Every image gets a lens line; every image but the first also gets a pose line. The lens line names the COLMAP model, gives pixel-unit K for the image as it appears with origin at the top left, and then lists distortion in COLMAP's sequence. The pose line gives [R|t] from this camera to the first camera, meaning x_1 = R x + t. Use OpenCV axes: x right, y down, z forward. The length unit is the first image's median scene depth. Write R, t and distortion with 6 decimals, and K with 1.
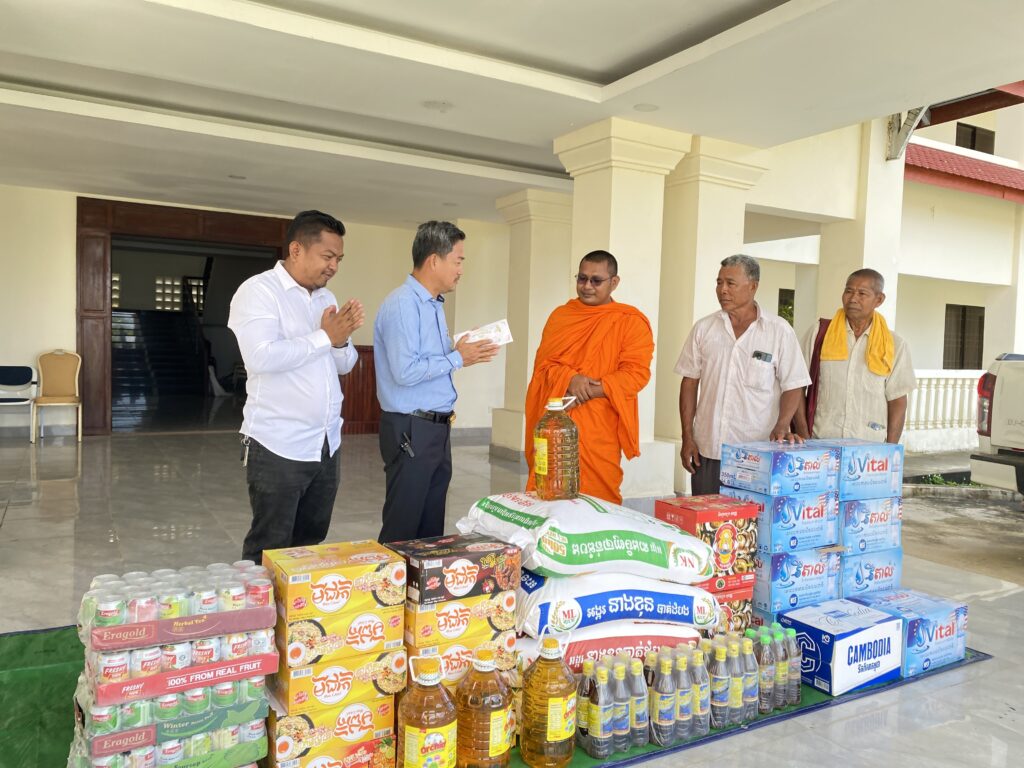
lens RADIAL K [[799.5, 0, 513.7], [0, 799.5, 386.4], [0, 0, 1]] dist [0.006832, -0.003754]
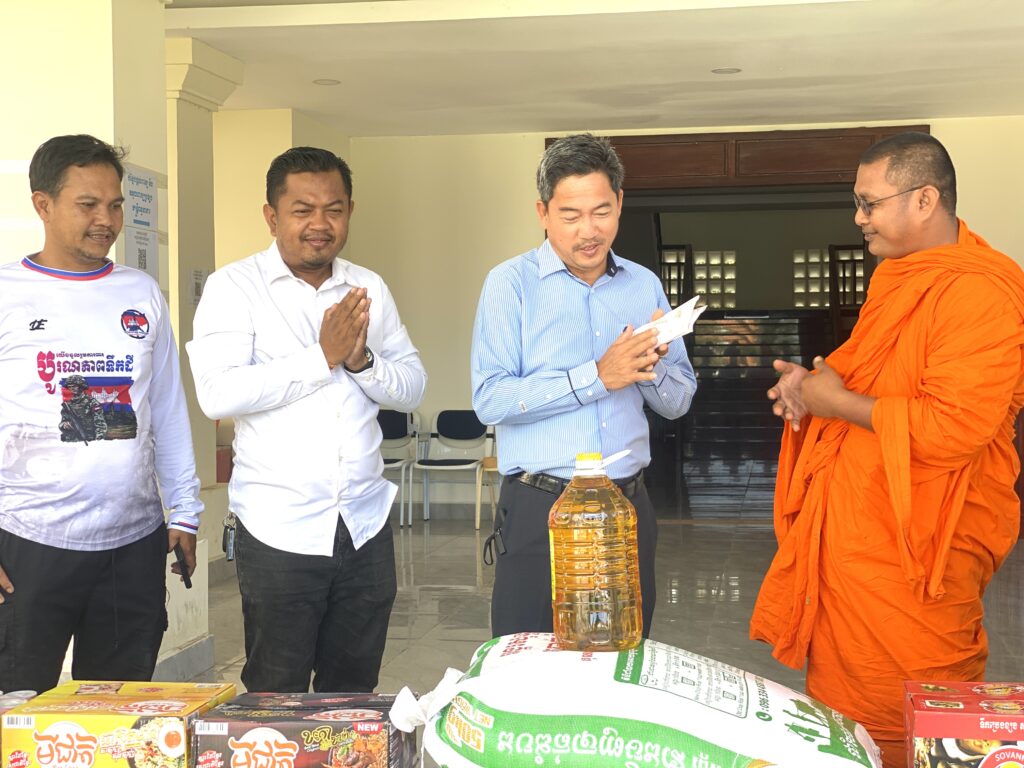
lens RADIAL K [[1540.0, 0, 524.0], [0, 1540.0, 382.6], [0, 0, 1]] dist [0.204283, -0.716169]
pose [[0.770734, -0.026672, -0.636599, 0.600224], [0.000992, 0.999173, -0.040661, 0.008602], [0.637157, 0.030707, 0.770122, 0.177587]]
